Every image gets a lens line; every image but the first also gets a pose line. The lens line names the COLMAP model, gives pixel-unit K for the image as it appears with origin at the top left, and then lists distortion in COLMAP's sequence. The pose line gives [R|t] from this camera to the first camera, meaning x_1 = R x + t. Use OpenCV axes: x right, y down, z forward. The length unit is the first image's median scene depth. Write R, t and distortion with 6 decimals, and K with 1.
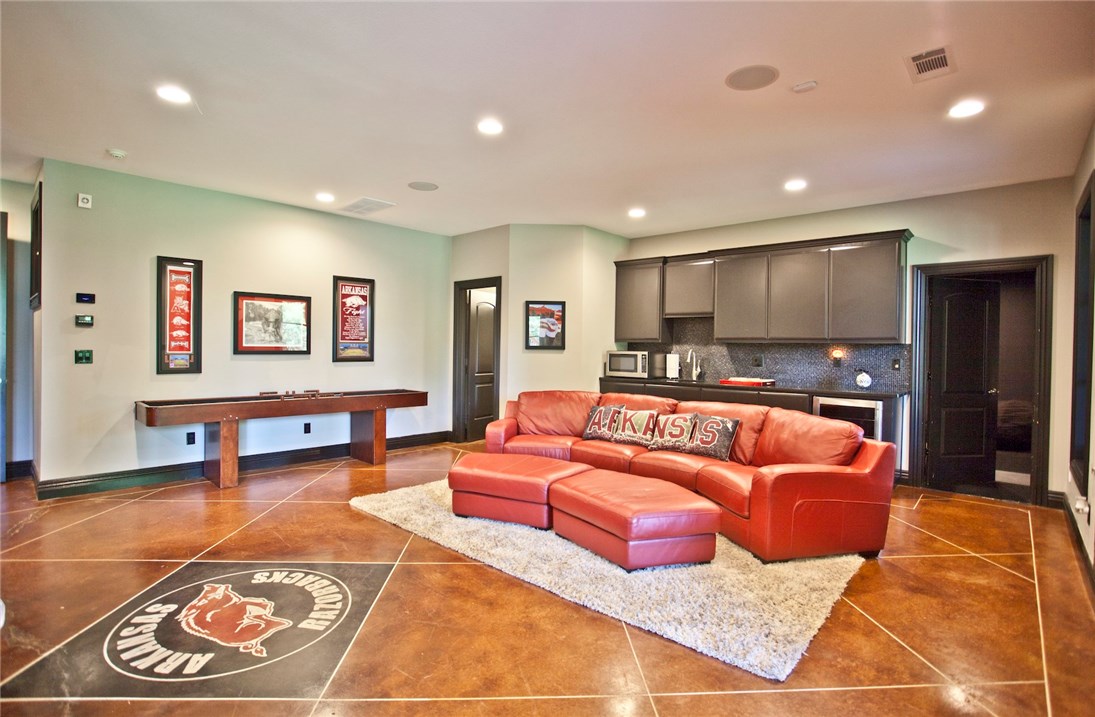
lens RADIAL K [[537.8, 0, 547.2], [0, 537.8, 352.6], [0, 0, 1]] dist [-0.032385, 0.001792]
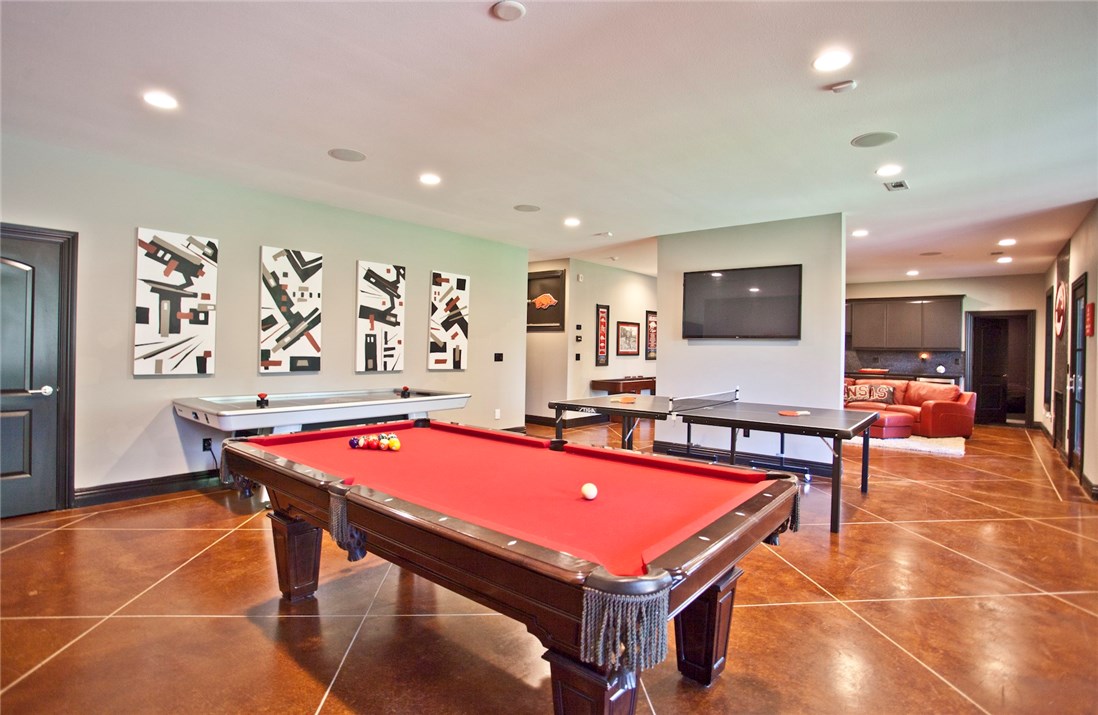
lens RADIAL K [[539.2, 0, 543.6], [0, 539.2, 351.4], [0, 0, 1]] dist [-0.032385, 0.001792]
pose [[0.999094, 0.002605, 0.042490, -0.919211], [-0.002461, 0.999991, -0.003427, -0.003737], [-0.042498, 0.003319, 0.999091, -0.858207]]
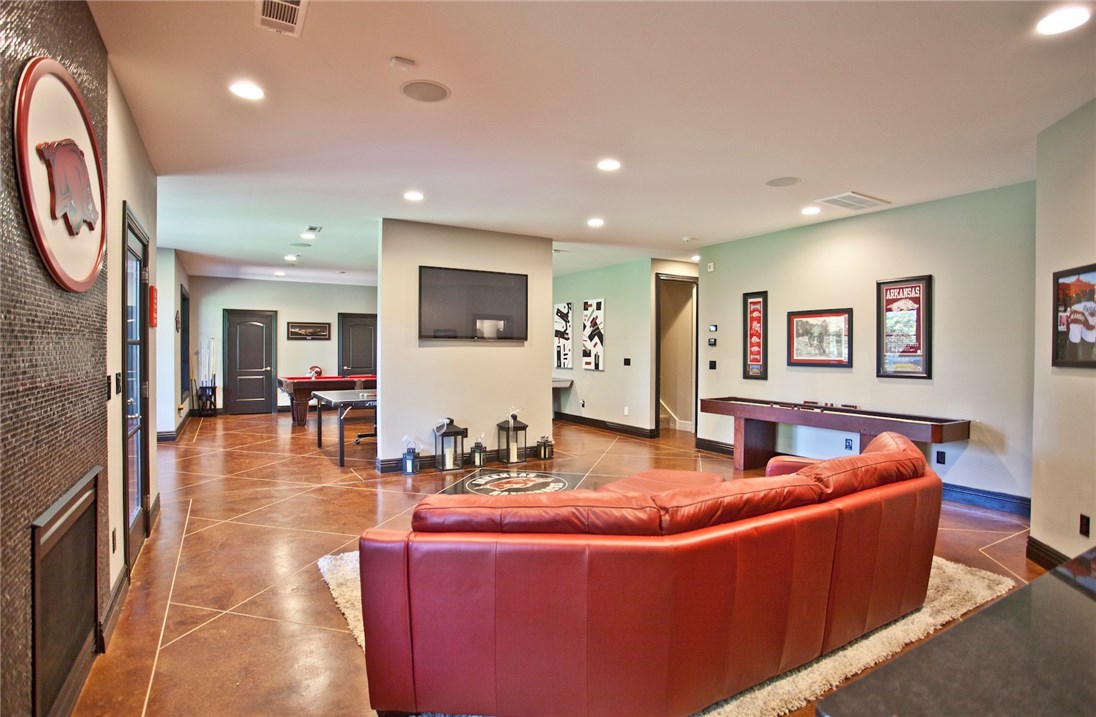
lens RADIAL K [[538.3, 0, 542.7], [0, 538.3, 350.9], [0, 0, 1]] dist [-0.032385, 0.001792]
pose [[-0.278986, -0.012640, -0.960212, 0.688404], [-0.021286, 0.999749, -0.006976, -0.009589], [0.960059, 0.018493, -0.279185, 0.805364]]
